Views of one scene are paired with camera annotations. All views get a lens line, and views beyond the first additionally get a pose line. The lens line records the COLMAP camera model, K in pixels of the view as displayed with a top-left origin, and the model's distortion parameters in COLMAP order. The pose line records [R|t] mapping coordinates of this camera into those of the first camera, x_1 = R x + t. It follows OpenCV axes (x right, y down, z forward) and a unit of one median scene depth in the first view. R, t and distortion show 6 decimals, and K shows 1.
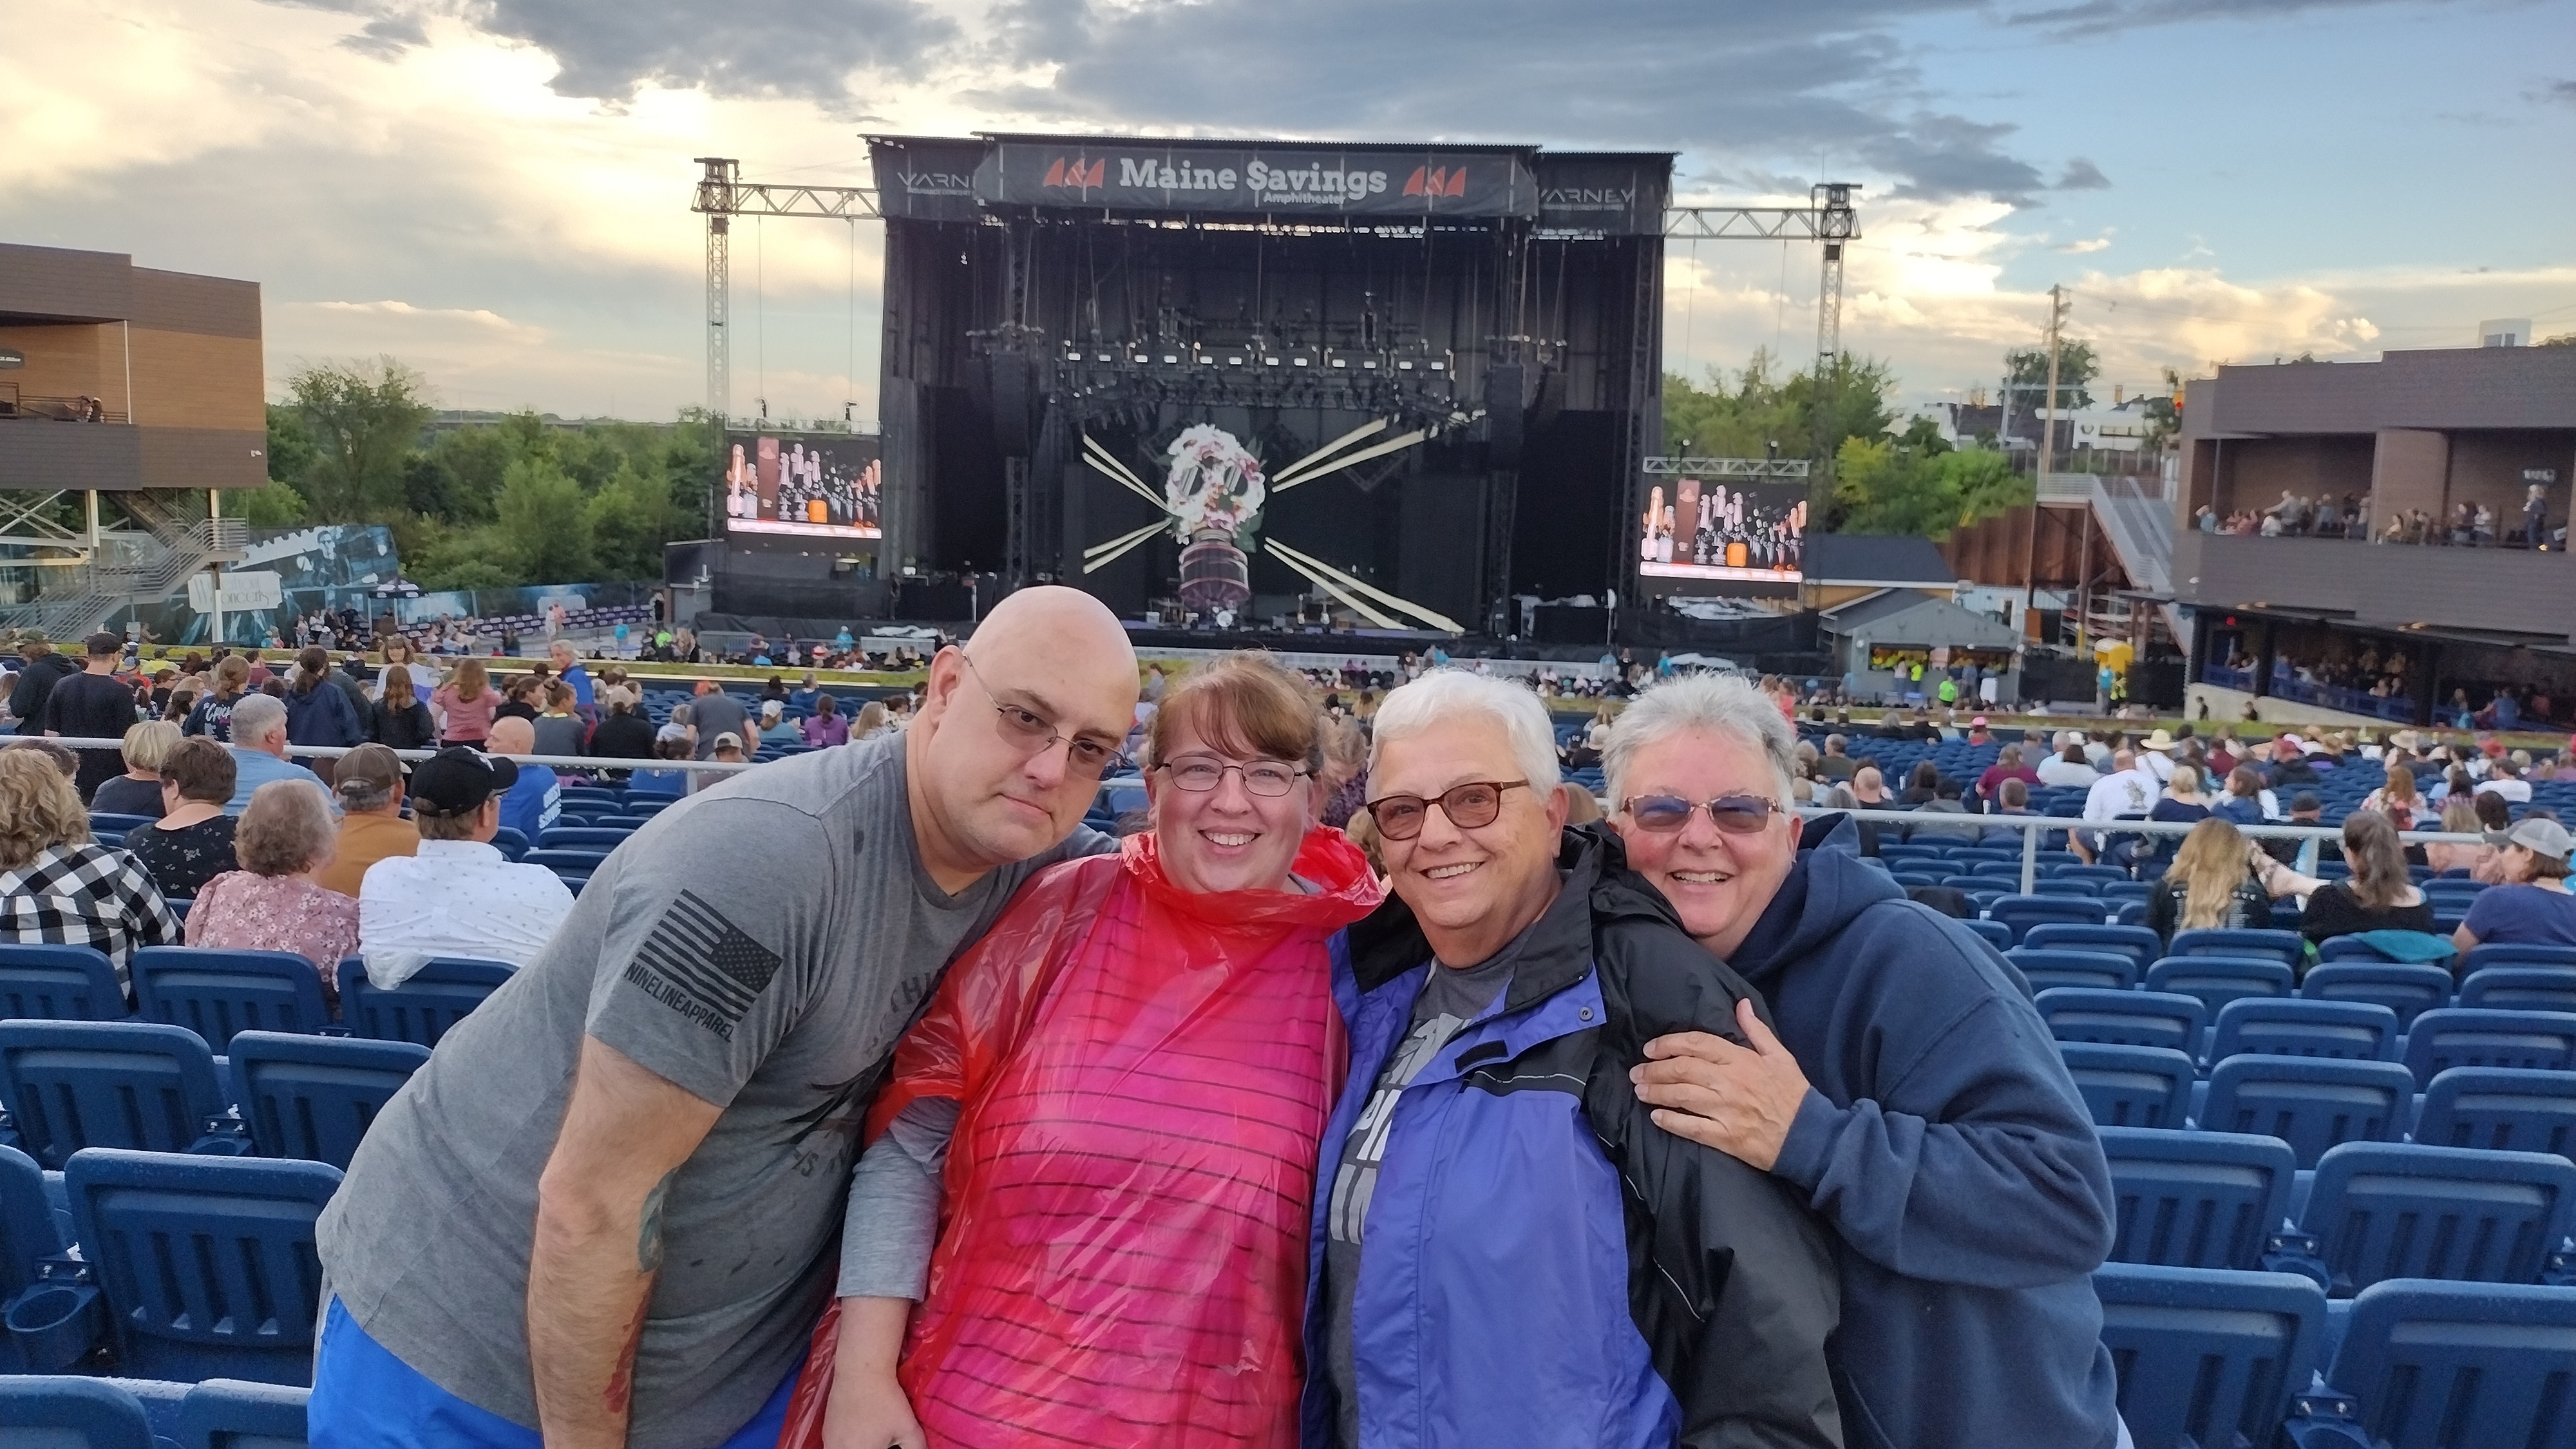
lens RADIAL K [[1925.2, 0, 1288.0], [0, 1925.2, 724.5], [0, 0, 1]] dist [0.076681, -0.002197]
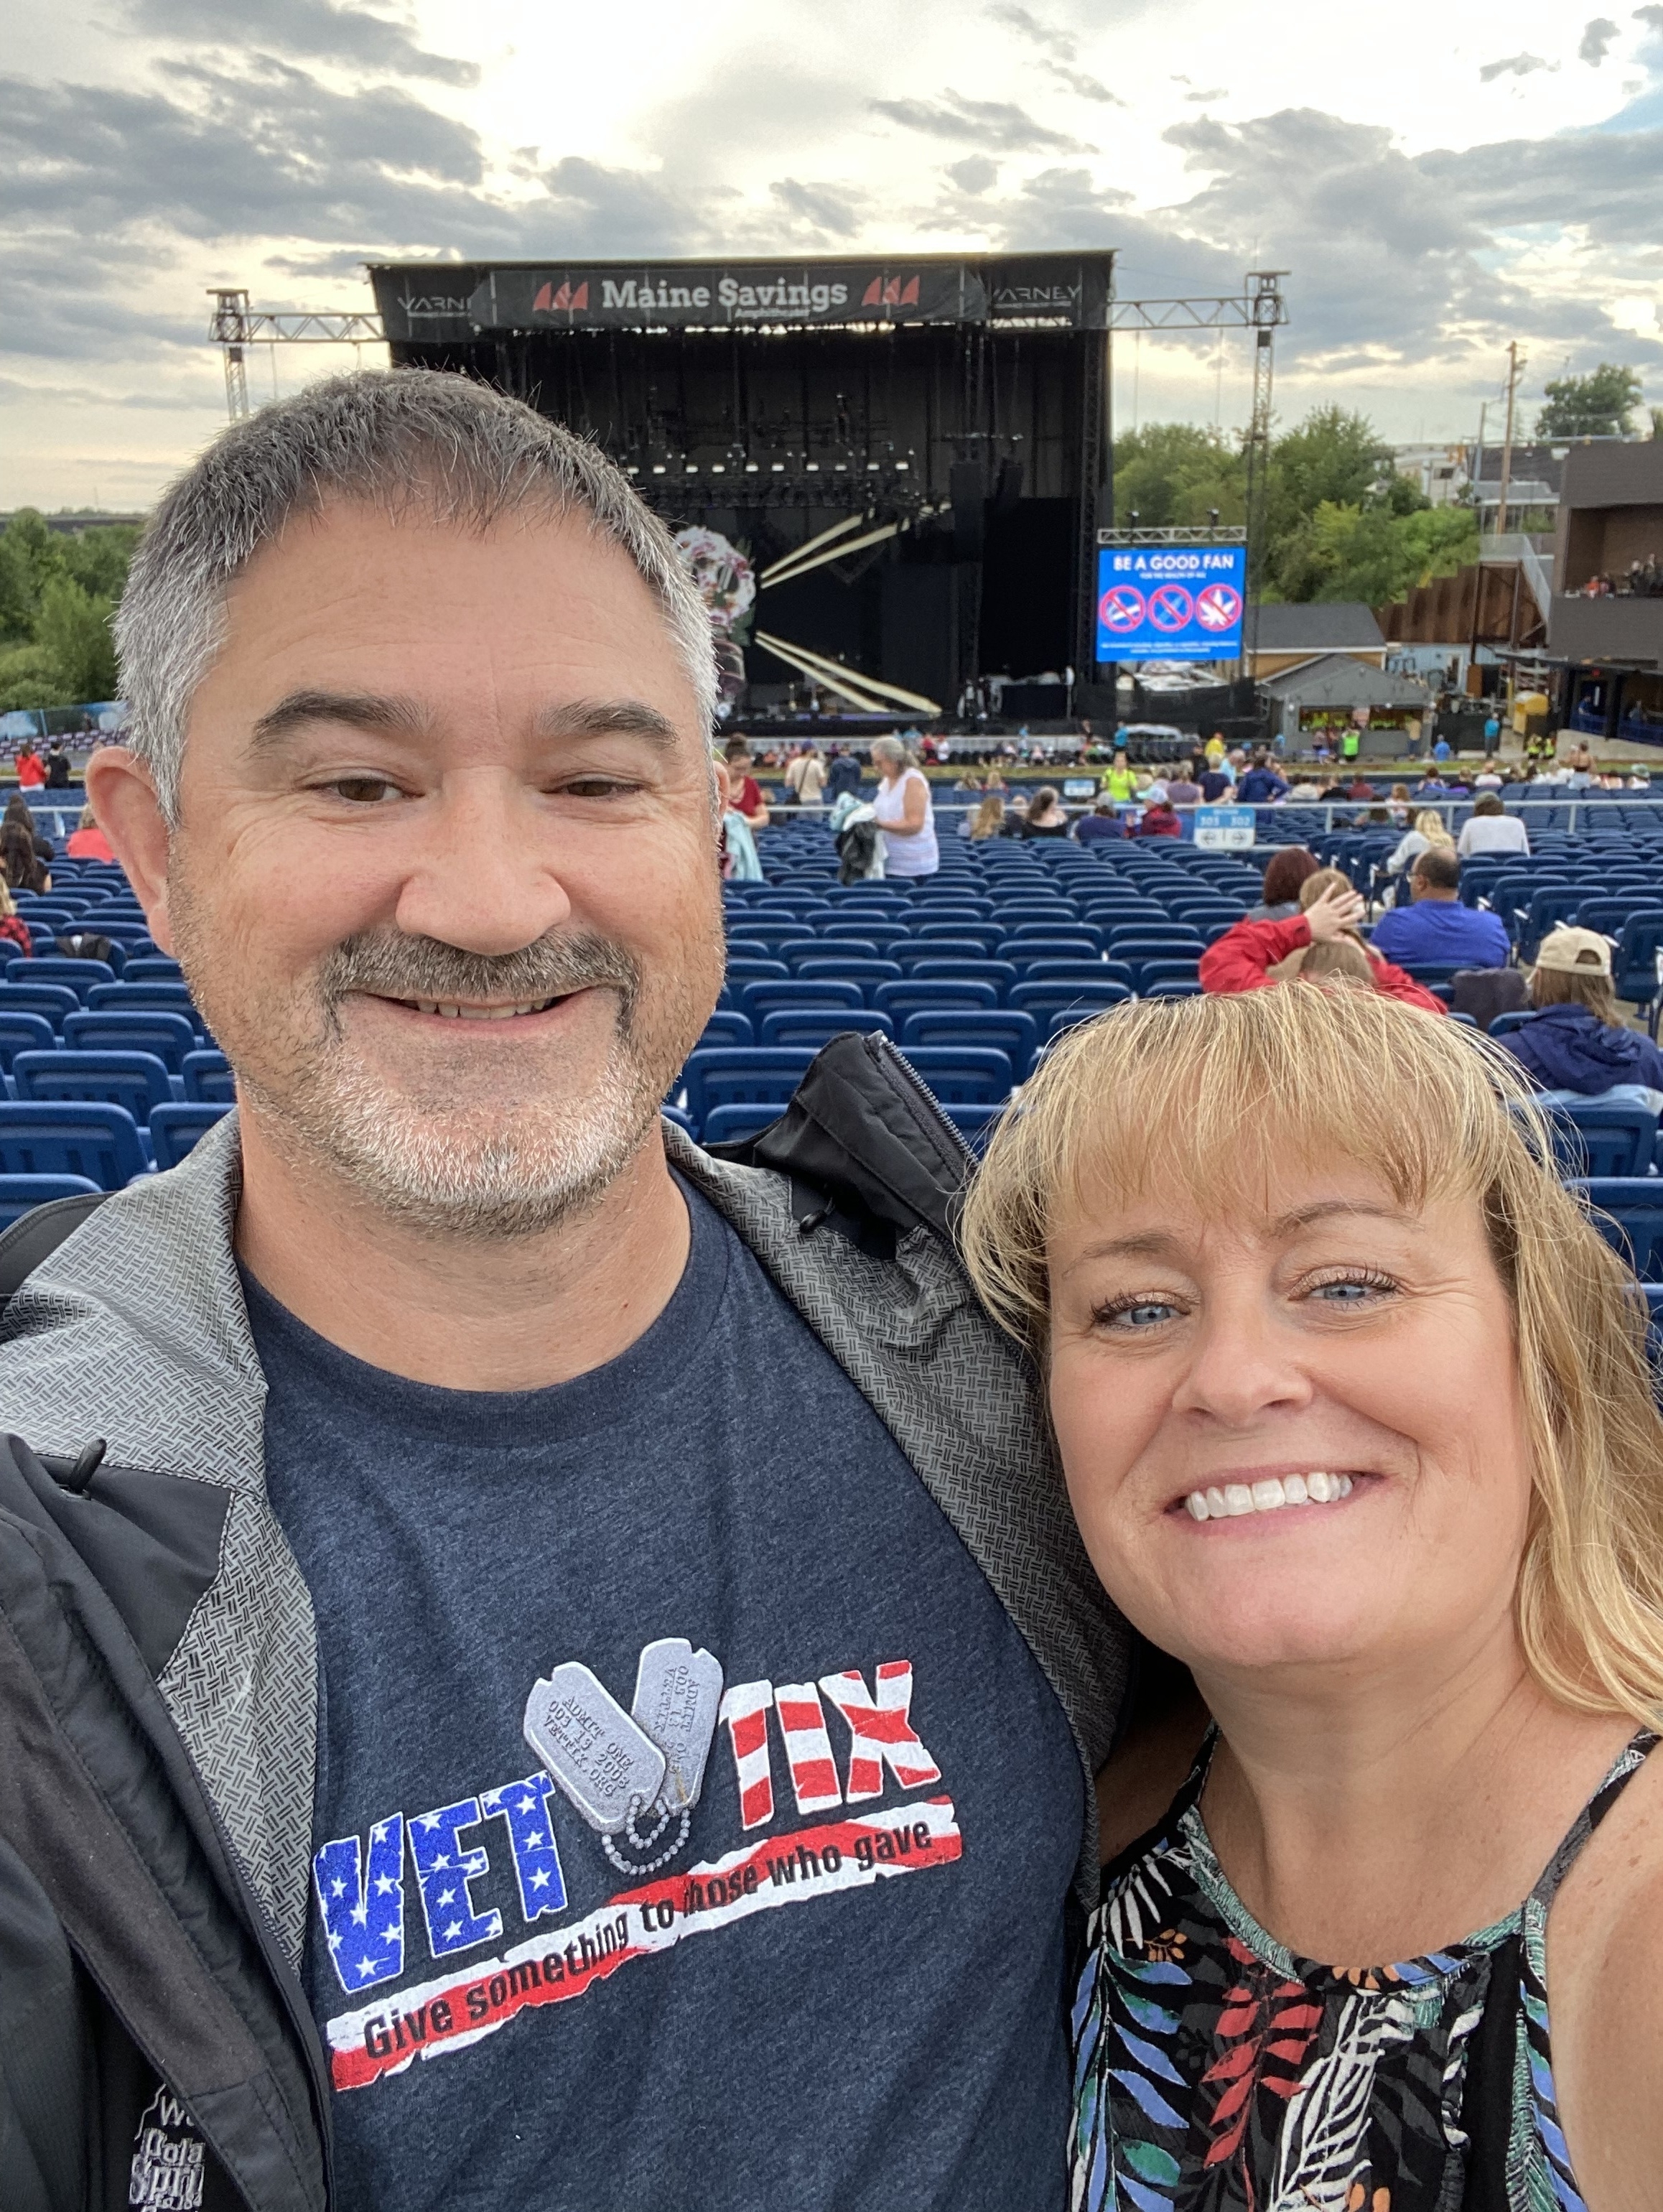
lens RADIAL K [[1942.9, 0, 831.5], [0, 1942.9, 1106.0], [0, 0, 1]] dist [0.063224, -0.003840]
pose [[0.999068, -0.043169, 0.000040, 0.019058], [0.042677, 0.987809, 0.149706, 0.005180], [-0.006502, -0.149564, 0.988731, -0.138495]]
